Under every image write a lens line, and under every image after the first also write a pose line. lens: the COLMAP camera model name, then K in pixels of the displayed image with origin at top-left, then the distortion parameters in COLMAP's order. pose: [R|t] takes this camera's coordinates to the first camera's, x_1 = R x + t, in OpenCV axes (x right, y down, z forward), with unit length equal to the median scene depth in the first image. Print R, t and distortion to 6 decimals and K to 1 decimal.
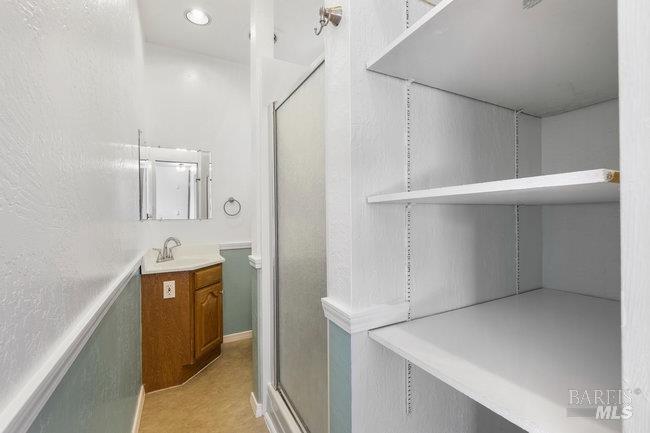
lens RADIAL K [[283.6, 0, 325.8], [0, 283.6, 214.0], [0, 0, 1]] dist [-0.007853, -0.000219]
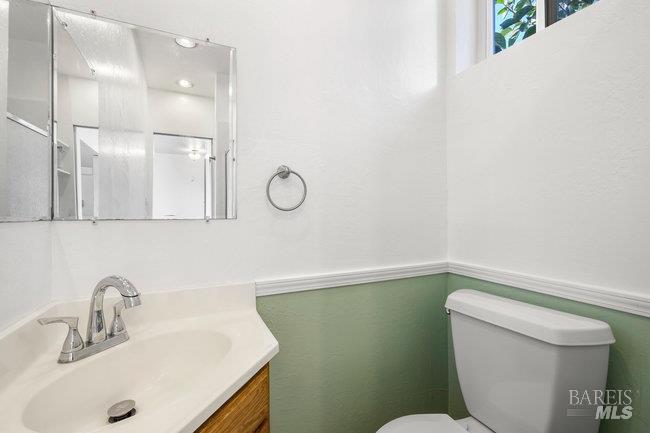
lens RADIAL K [[283.6, 0, 324.3], [0, 283.6, 217.2], [0, 0, 1]] dist [-0.007853, -0.000219]
pose [[0.997929, 0.005277, -0.064113, -0.250162], [-0.004510, 0.999917, 0.012103, 0.009311], [0.064172, -0.011789, 0.997869, 0.602192]]
